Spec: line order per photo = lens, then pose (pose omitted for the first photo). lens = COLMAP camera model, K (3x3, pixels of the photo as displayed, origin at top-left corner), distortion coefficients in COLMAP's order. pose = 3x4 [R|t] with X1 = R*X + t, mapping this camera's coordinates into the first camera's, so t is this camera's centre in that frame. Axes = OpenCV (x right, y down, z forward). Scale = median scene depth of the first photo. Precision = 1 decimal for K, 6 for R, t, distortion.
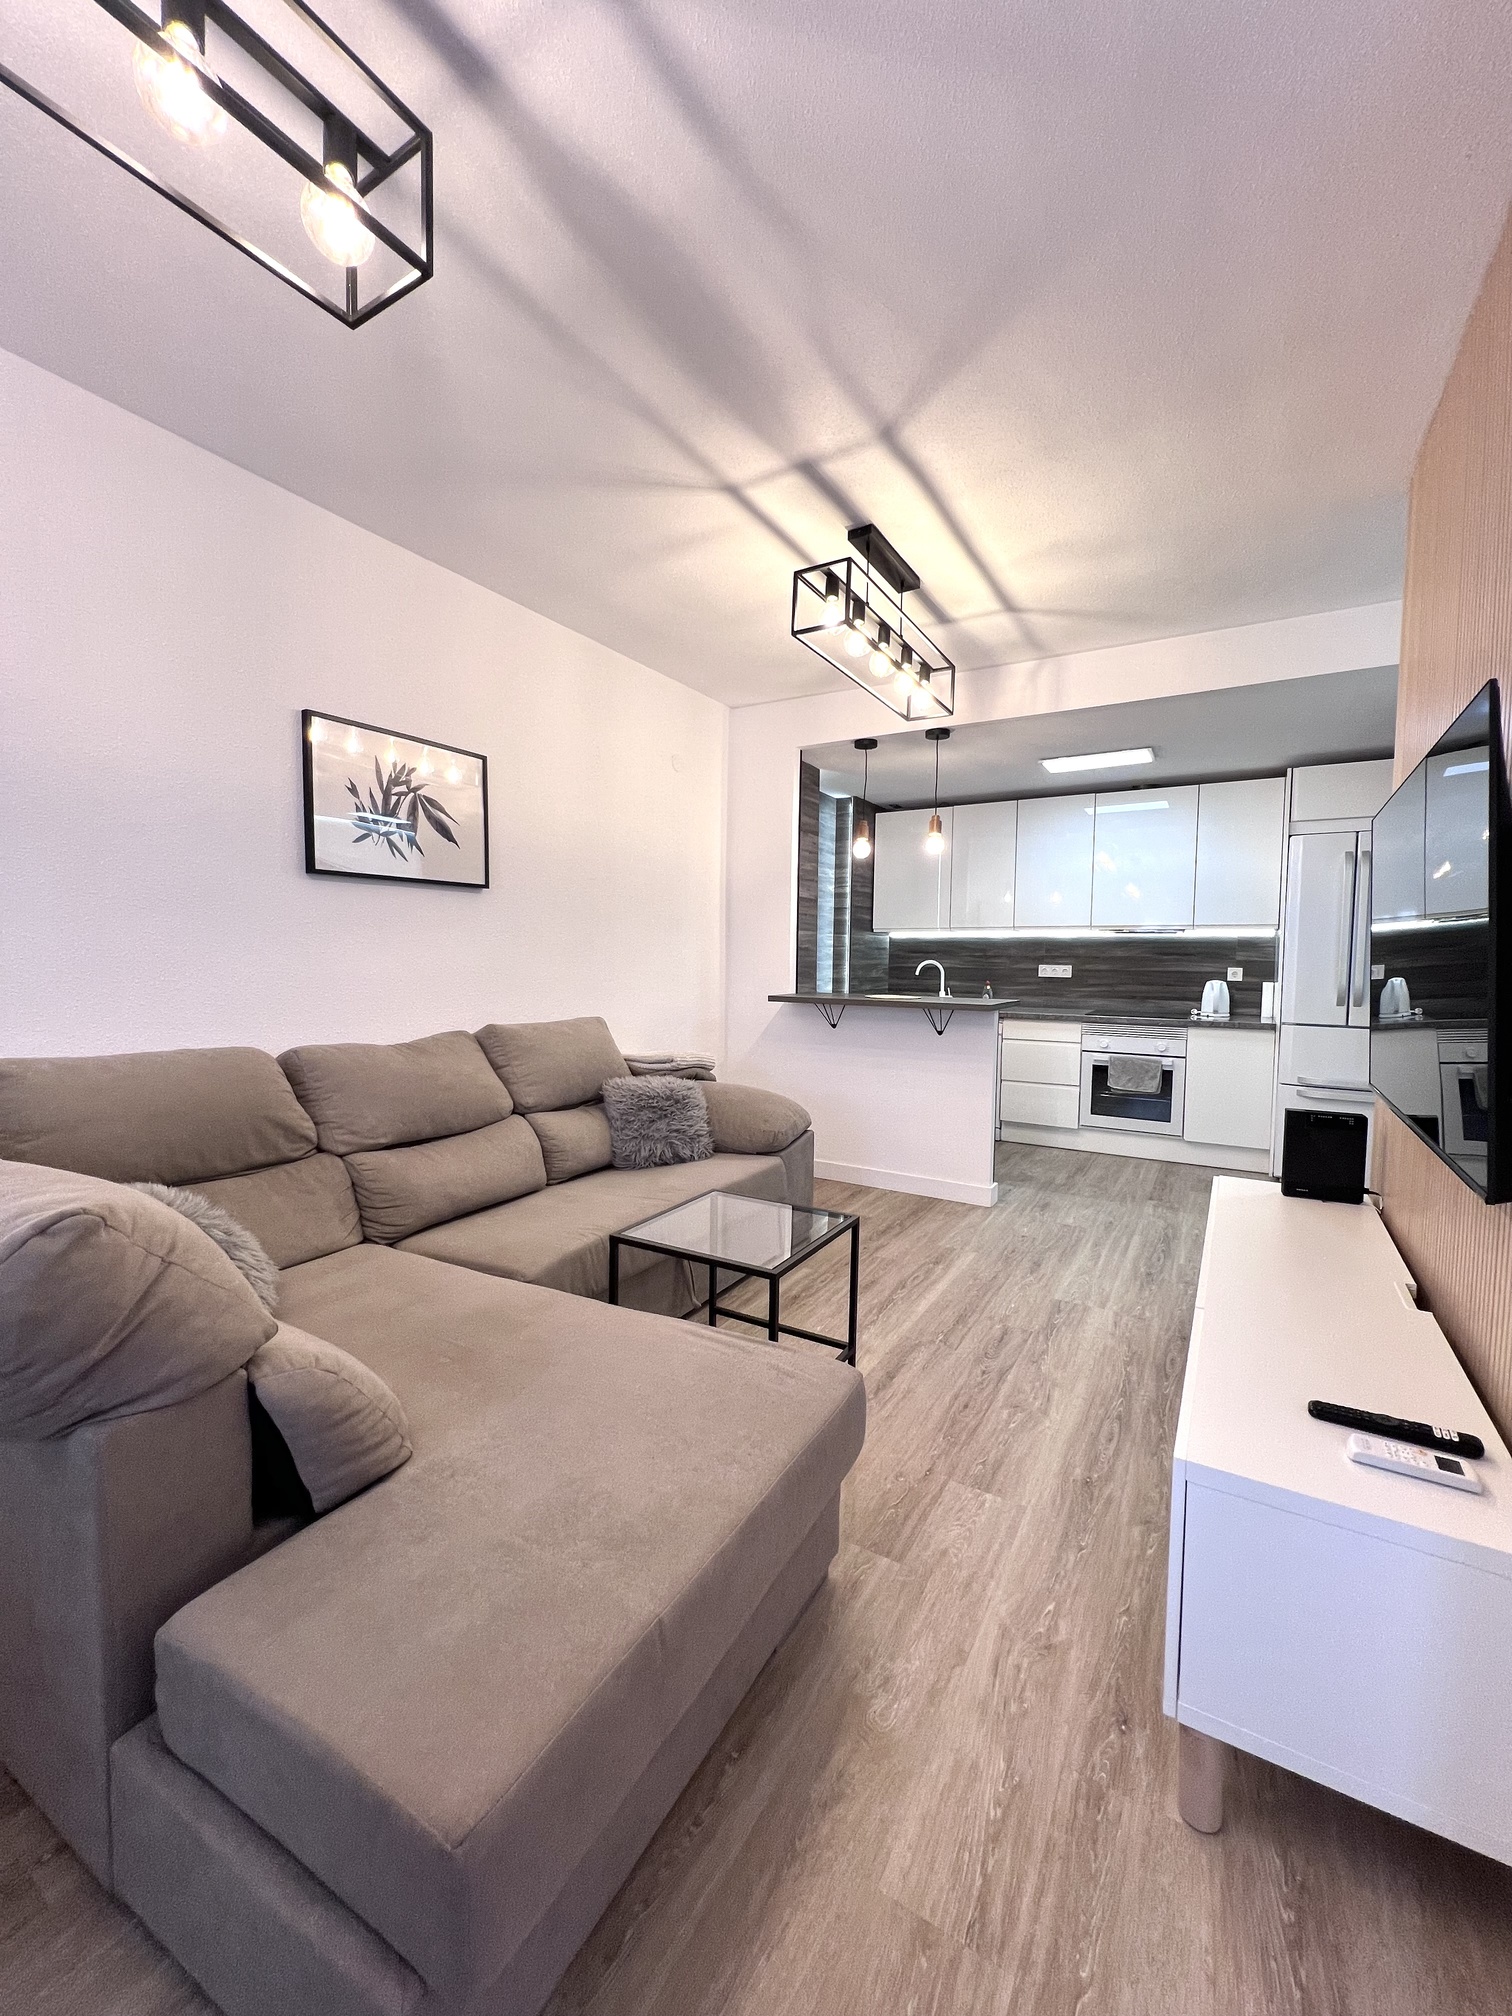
lens RADIAL K [[809.6, 0, 758.2], [0, 809.6, 1003.4], [0, 0, 1]] dist [-0.001185, -0.000069]
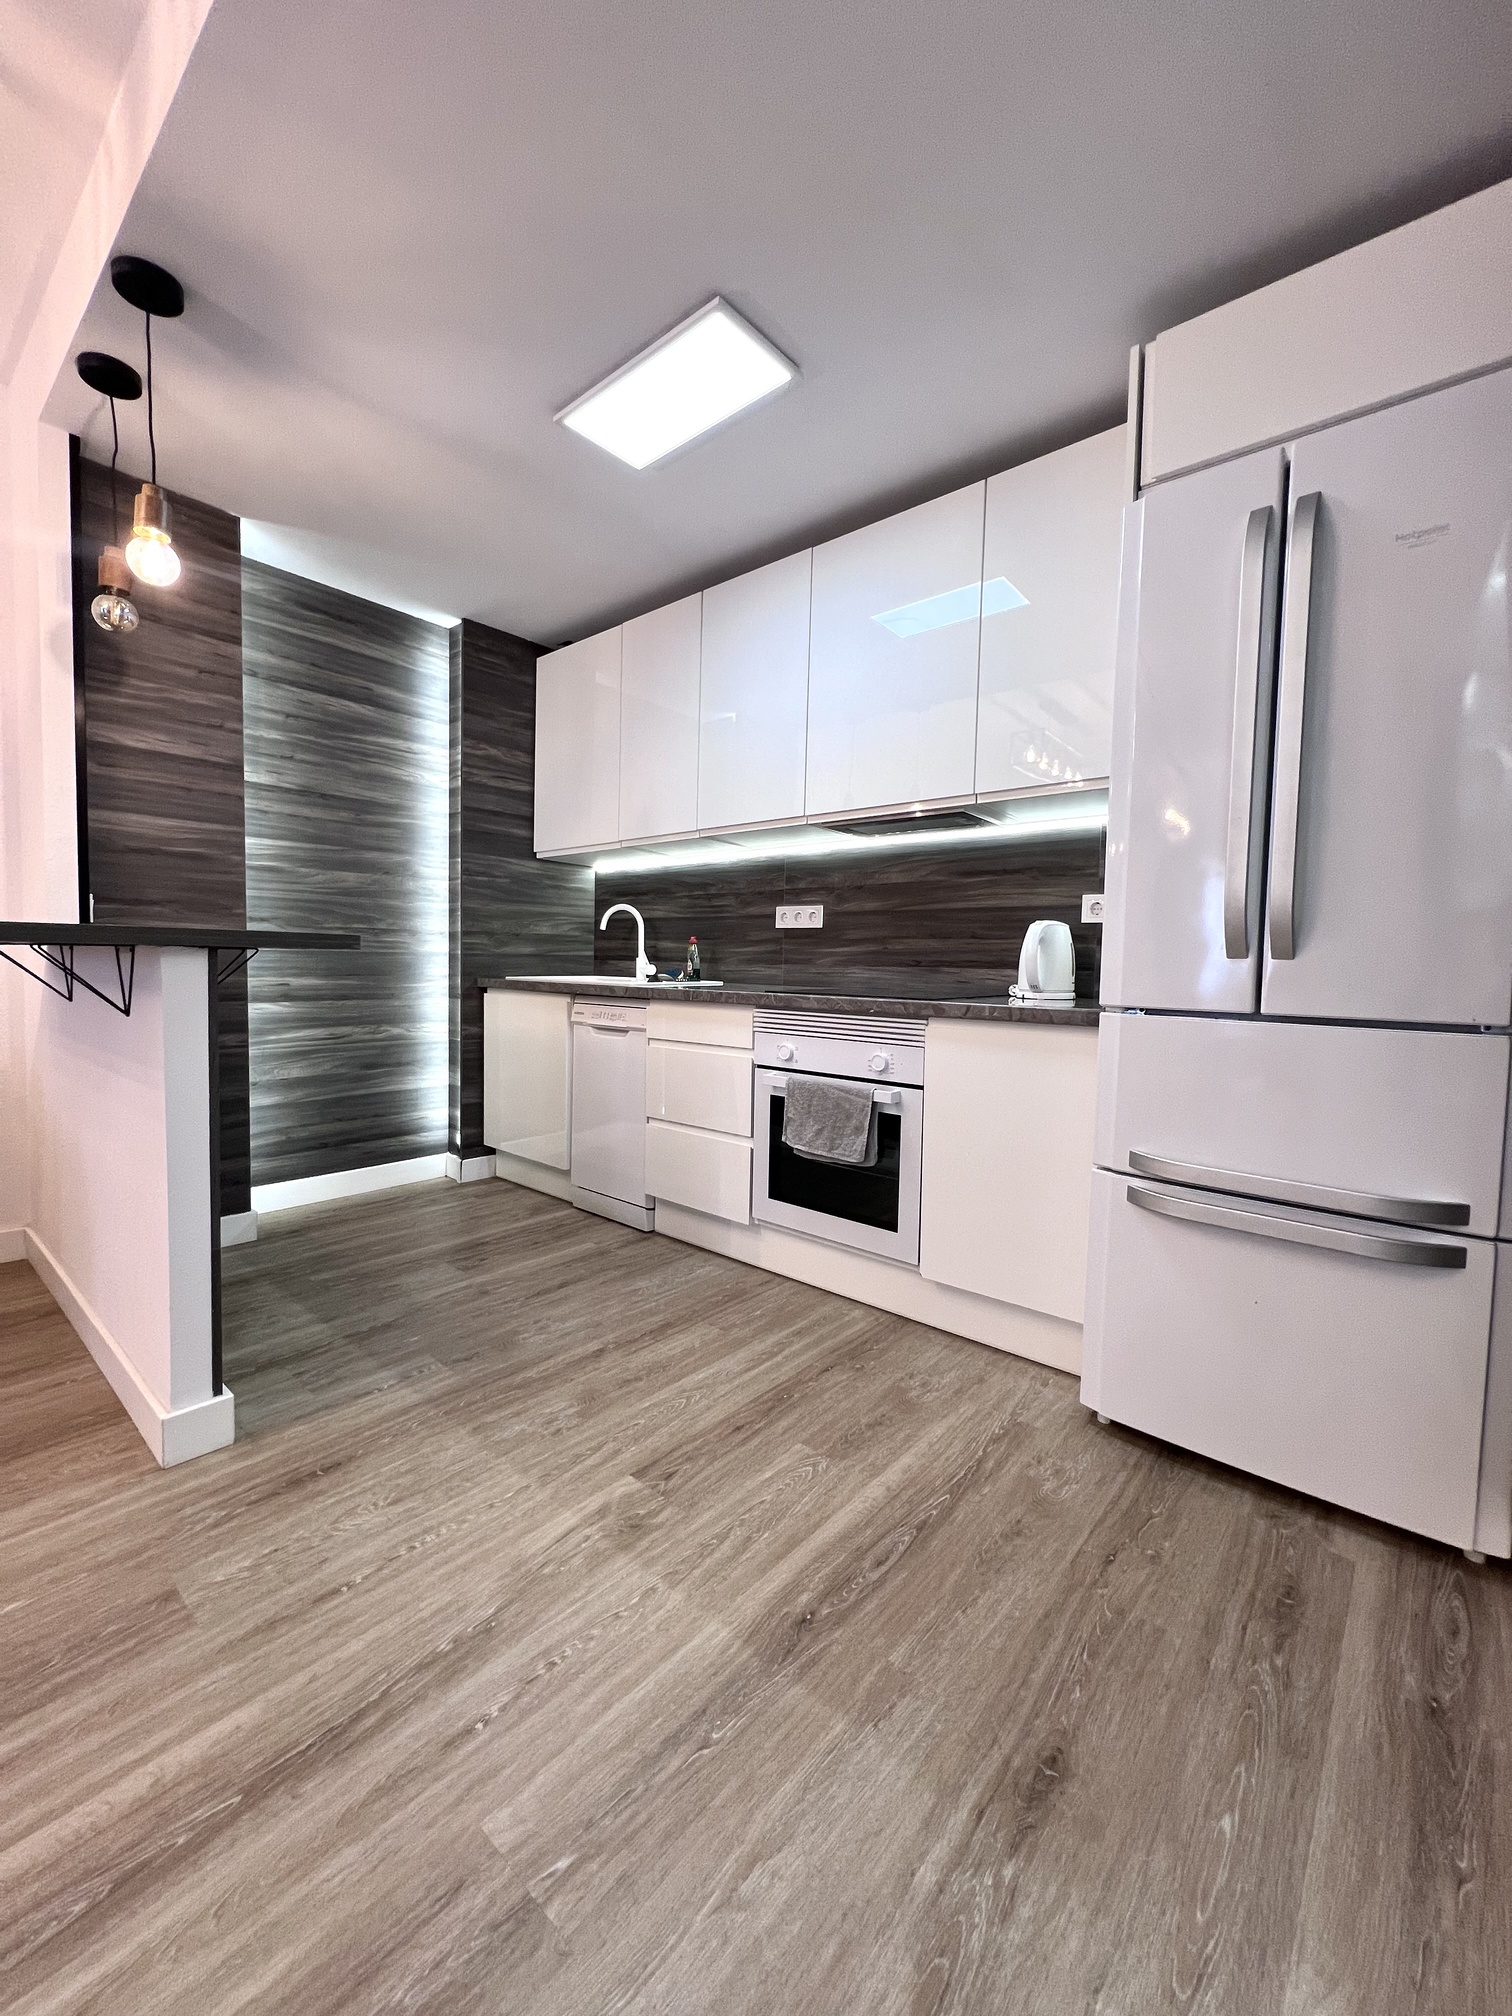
lens RADIAL K [[809.6, 0, 763.6], [0, 809.6, 1008.3], [0, 0, 1]] dist [-0.001185, -0.000069]
pose [[0.985789, 0.014654, -0.167347, 0.488681], [-0.015444, 0.999875, -0.003417, 0.025527], [0.167276, 0.005953, 0.985892, 0.524994]]
